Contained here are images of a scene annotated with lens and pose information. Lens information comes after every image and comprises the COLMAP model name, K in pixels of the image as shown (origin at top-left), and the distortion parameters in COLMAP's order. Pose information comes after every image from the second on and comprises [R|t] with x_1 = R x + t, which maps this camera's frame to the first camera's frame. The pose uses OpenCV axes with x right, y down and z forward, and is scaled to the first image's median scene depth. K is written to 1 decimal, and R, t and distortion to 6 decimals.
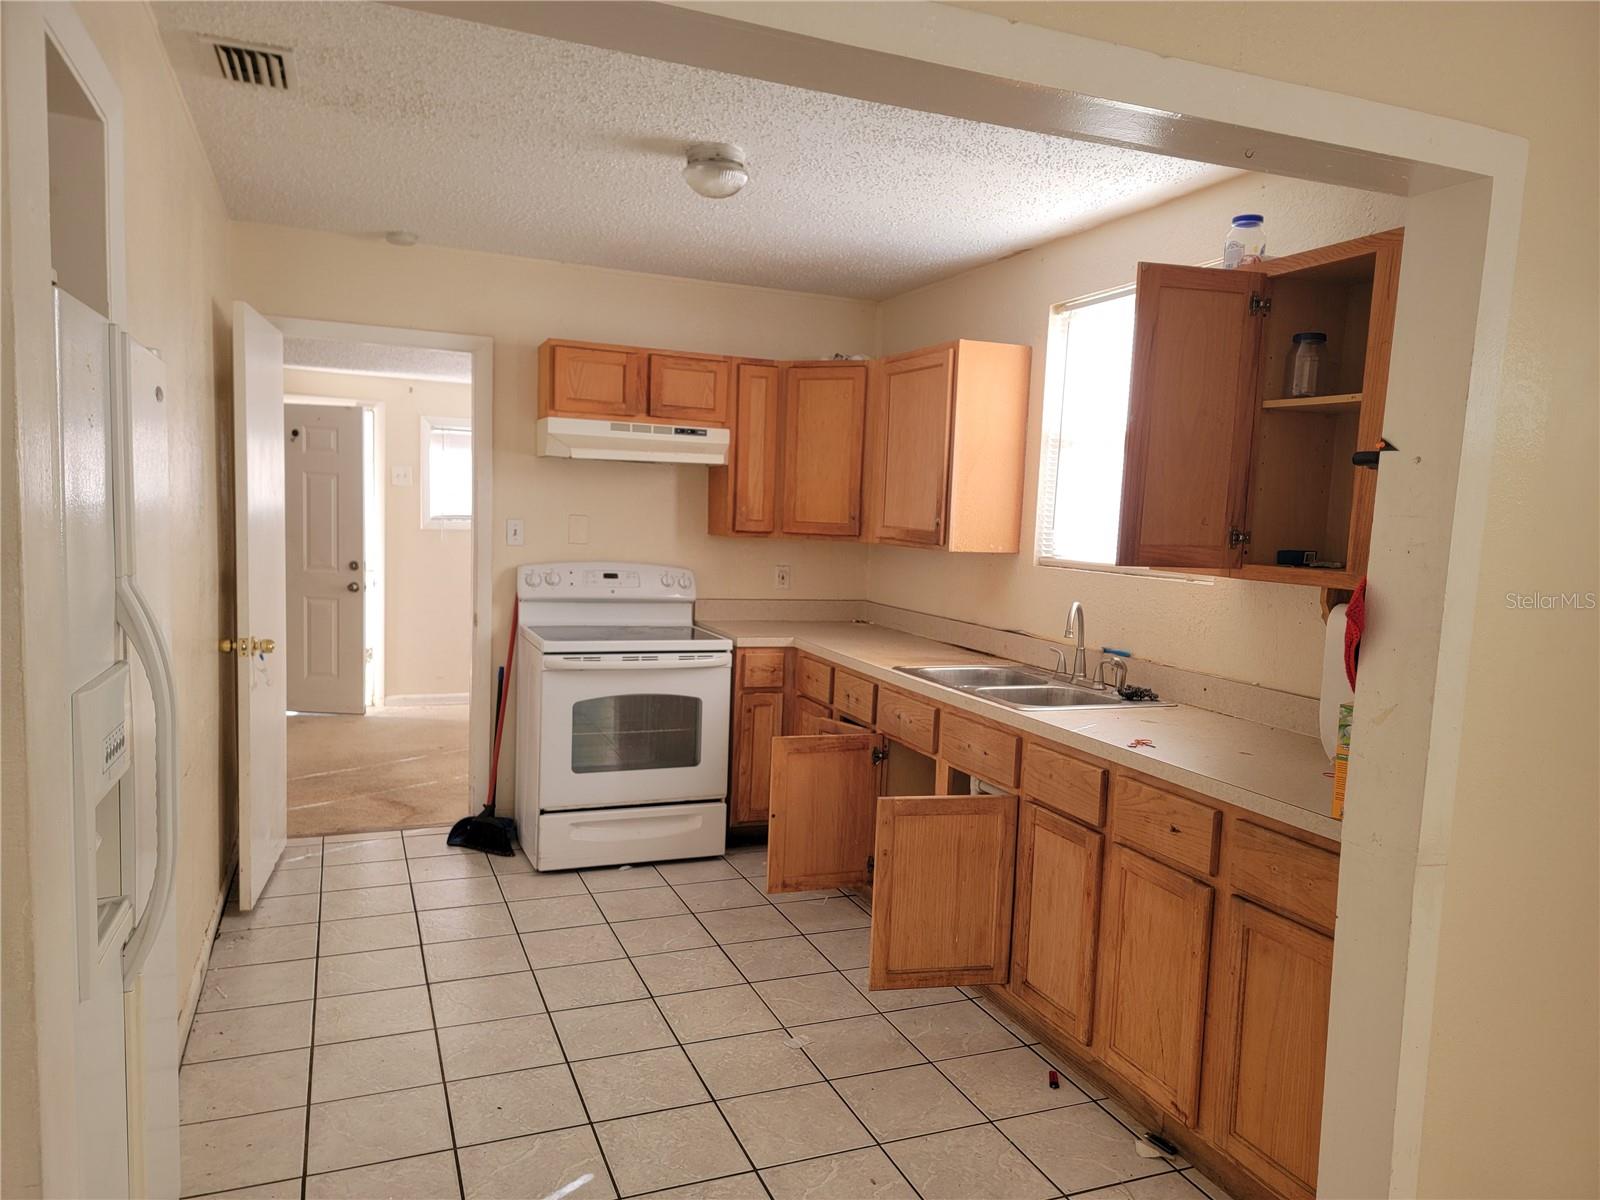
lens RADIAL K [[1102.1, 0, 824.8], [0, 1102.1, 625.3], [0, 0, 1]] dist [0.050719, -0.059470]
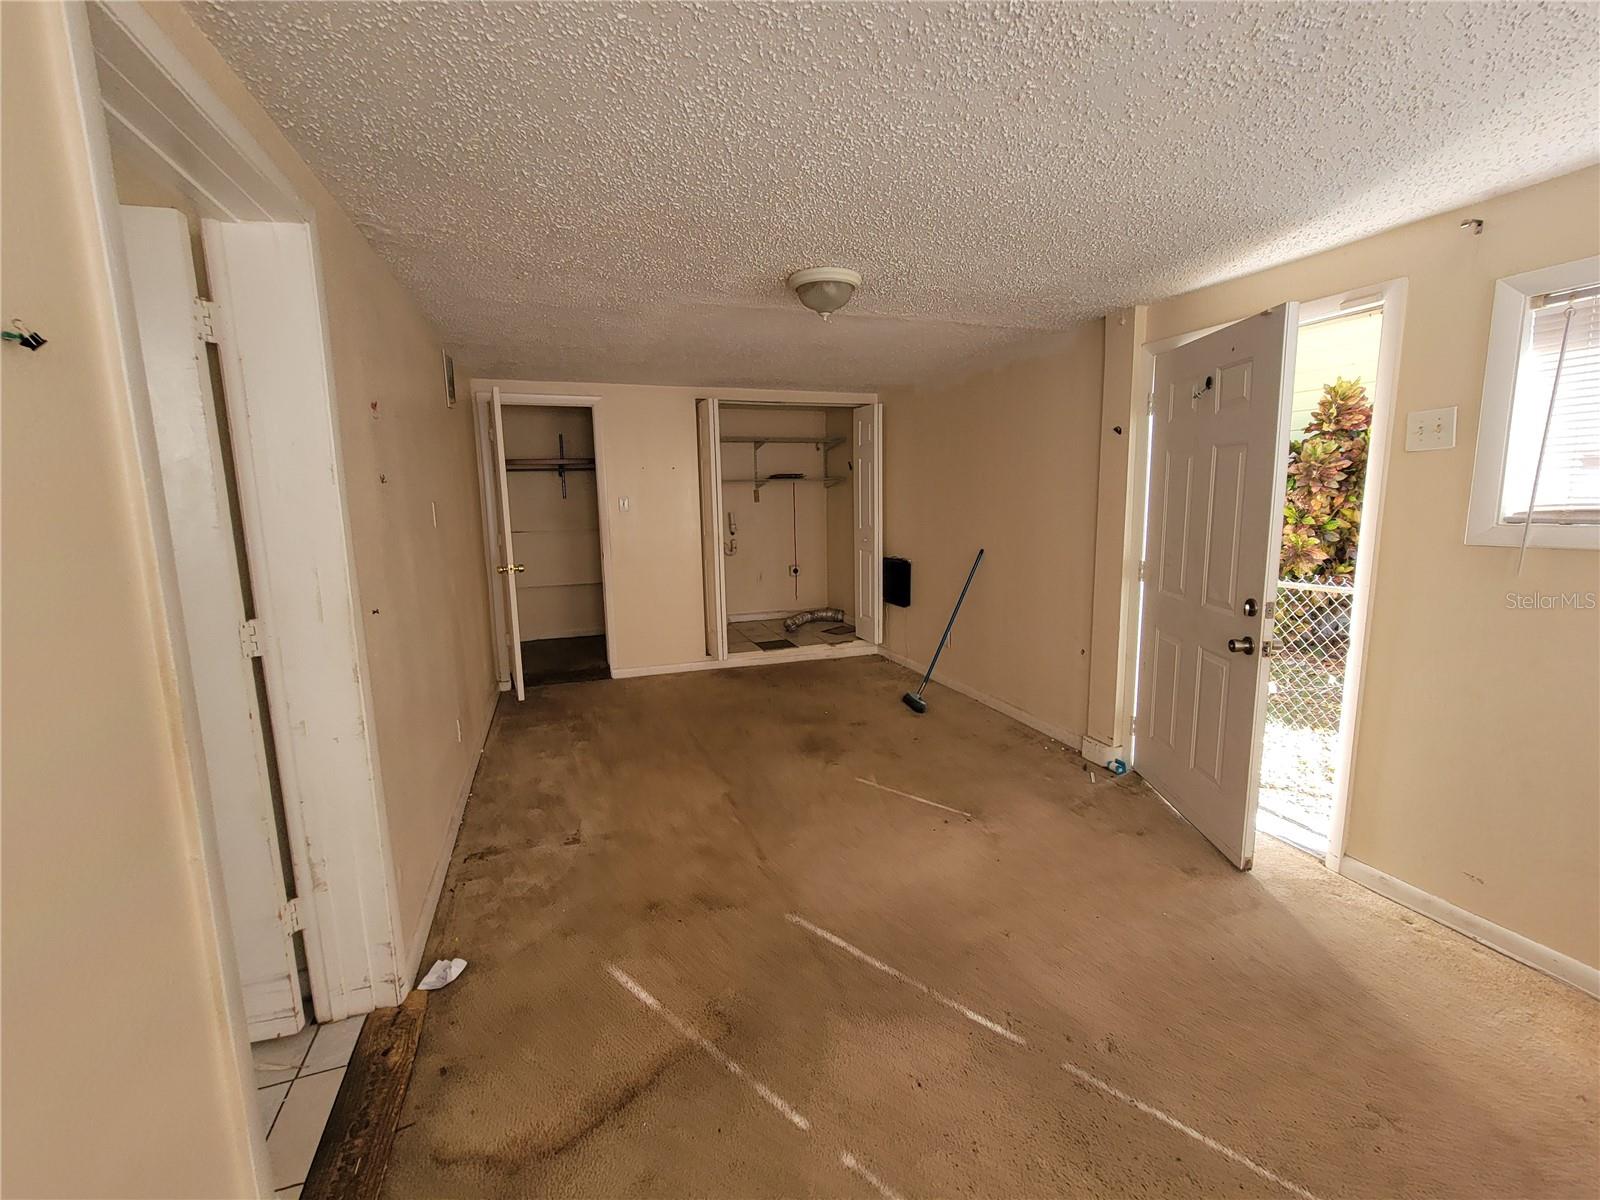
lens RADIAL K [[653.4, 0, 805.2], [0, 653.4, 590.0], [0, 0, 1]] dist [-0.004090, 0.001431]
pose [[-0.051779, 0.108828, -0.992711, -0.155819], [-0.086083, 0.989858, 0.113005, -0.133883], [0.994942, 0.091307, -0.041885, 1.329315]]
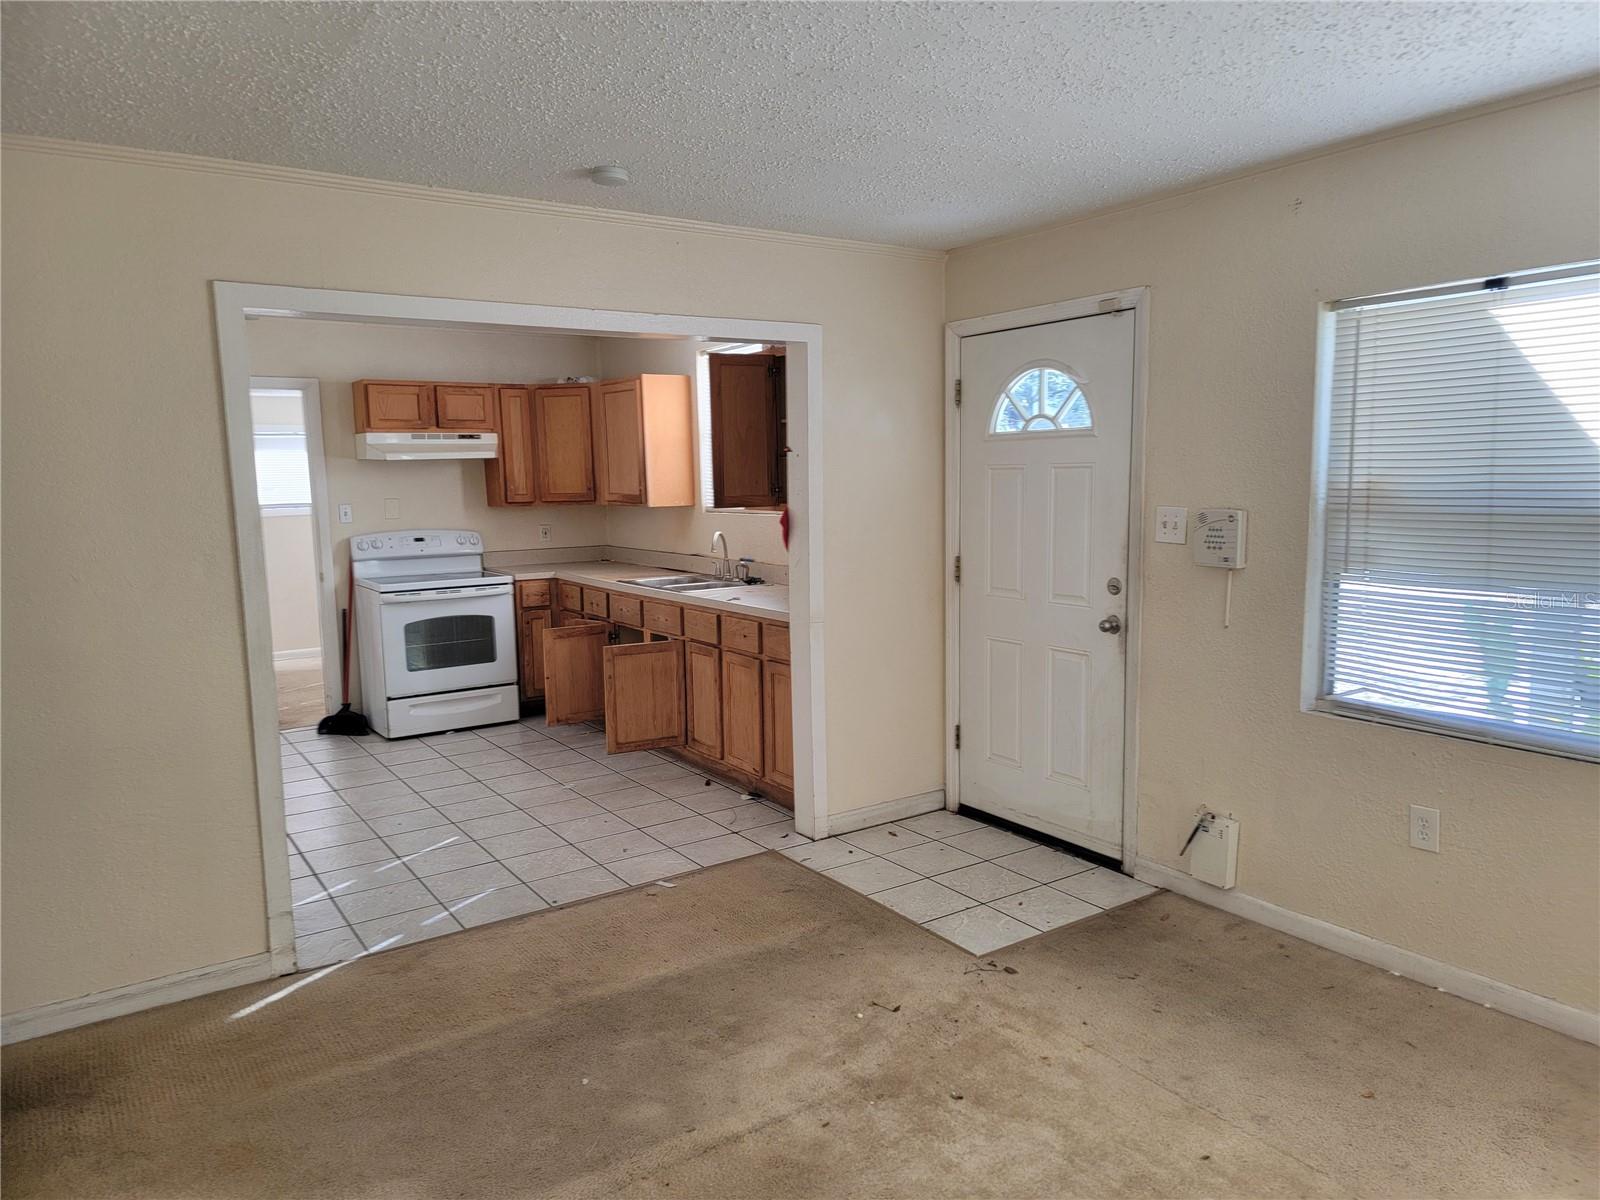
lens RADIAL K [[1102.1, 0, 862.4], [0, 1102.1, 606.2], [0, 0, 1]] dist [0.050719, -0.059470]
pose [[0.973496, -0.085413, 0.212156, 0.058411], [0.081003, 0.996280, 0.029407, 0.050385], [-0.213878, -0.011442, 0.976793, -0.585378]]
